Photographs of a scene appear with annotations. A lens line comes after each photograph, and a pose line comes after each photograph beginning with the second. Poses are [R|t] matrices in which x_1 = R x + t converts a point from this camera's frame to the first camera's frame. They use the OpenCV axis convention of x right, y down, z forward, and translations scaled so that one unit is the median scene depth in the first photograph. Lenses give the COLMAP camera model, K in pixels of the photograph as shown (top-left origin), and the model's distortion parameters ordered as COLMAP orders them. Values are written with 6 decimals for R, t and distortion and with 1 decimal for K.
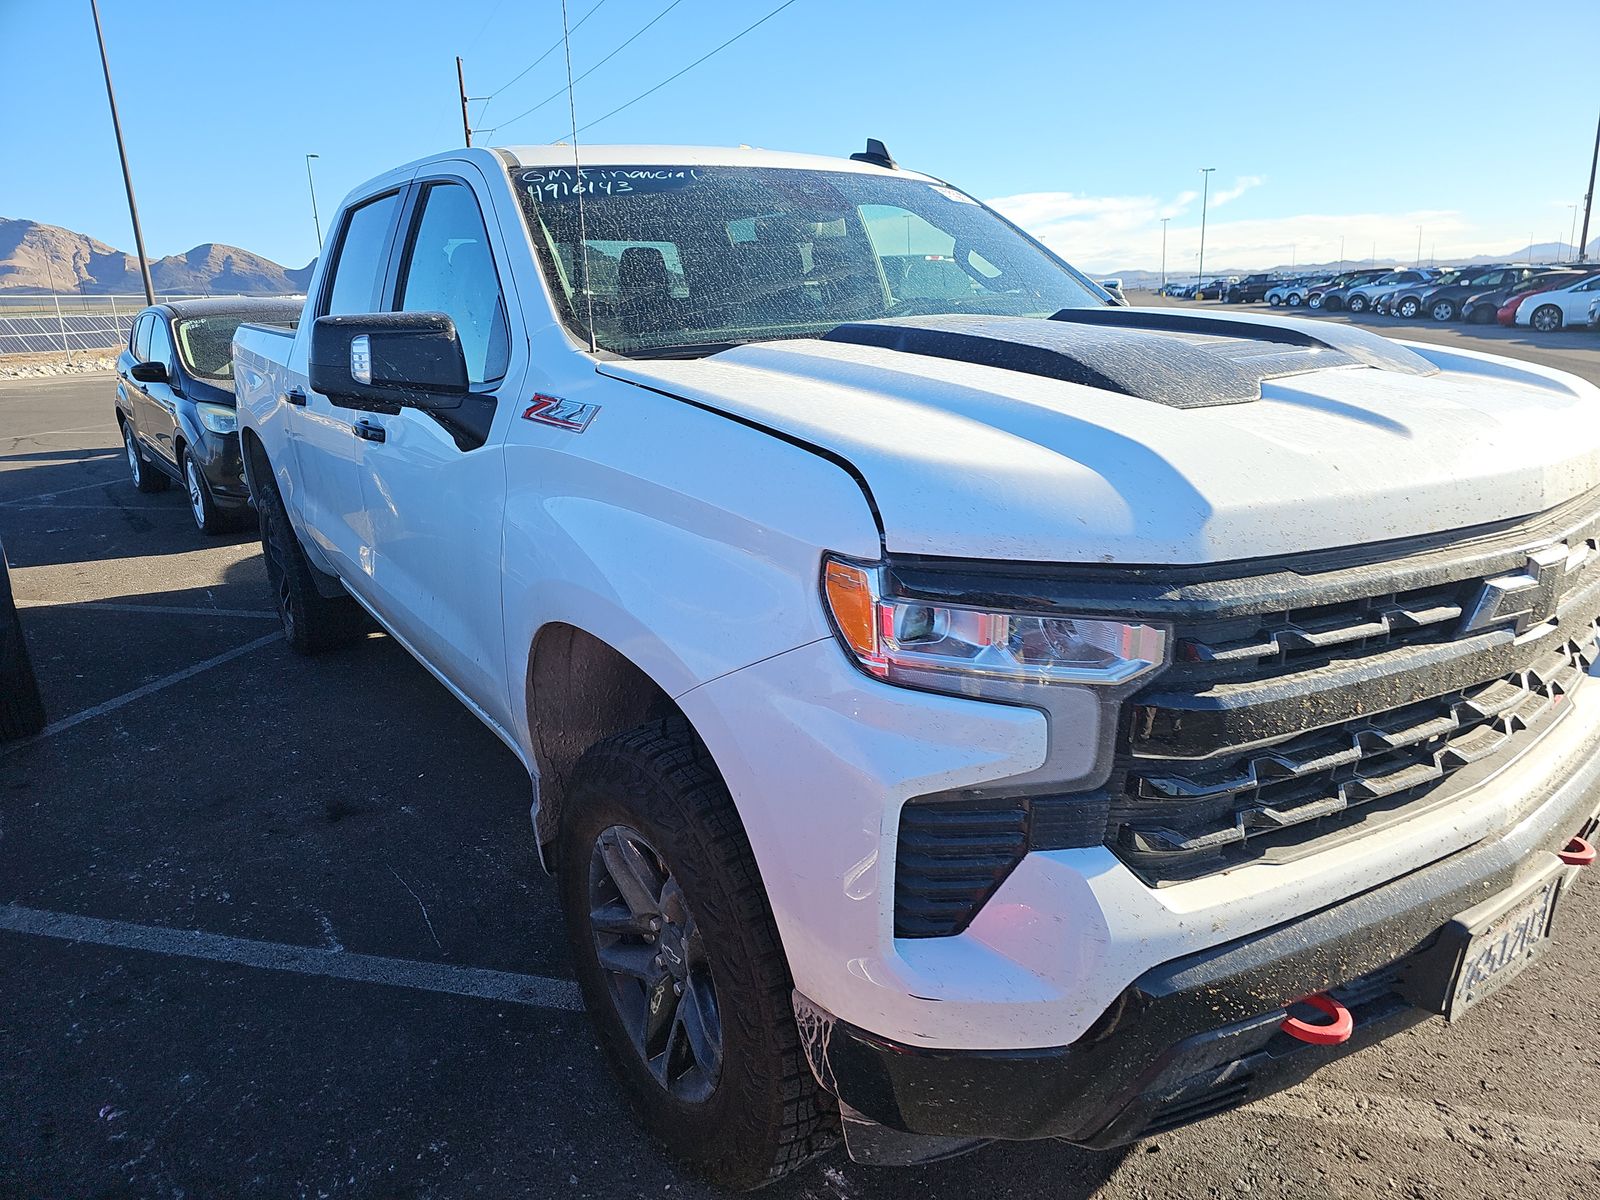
lens RADIAL K [[1051.3, 0, 772.5], [0, 1051.3, 576.6], [0, 0, 1]] dist [0.062466, -0.056196]
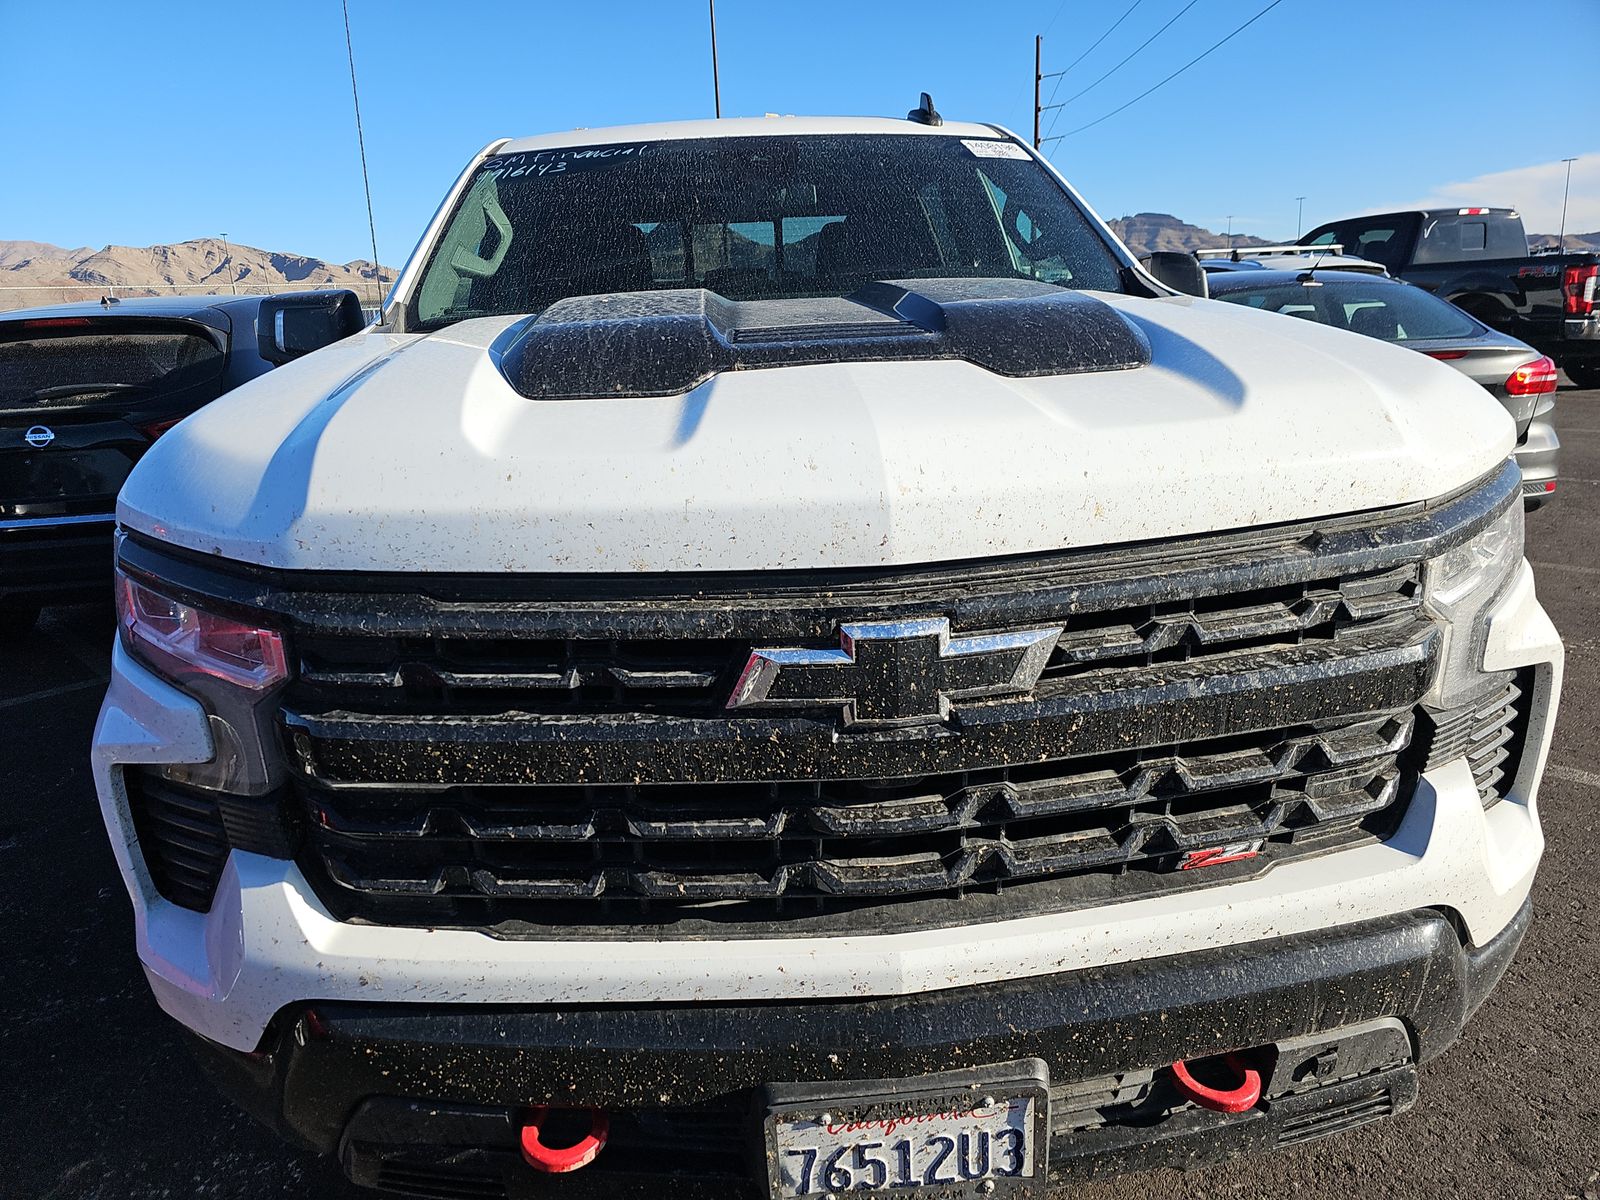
lens RADIAL K [[1051.3, 0, 772.5], [0, 1051.3, 576.6], [0, 0, 1]] dist [0.062466, -0.056196]
pose [[0.876428, 0.120411, -0.466235, 0.949515], [-0.109686, 0.992698, 0.050190, -0.079527], [0.468874, 0.007151, 0.883236, 0.314388]]
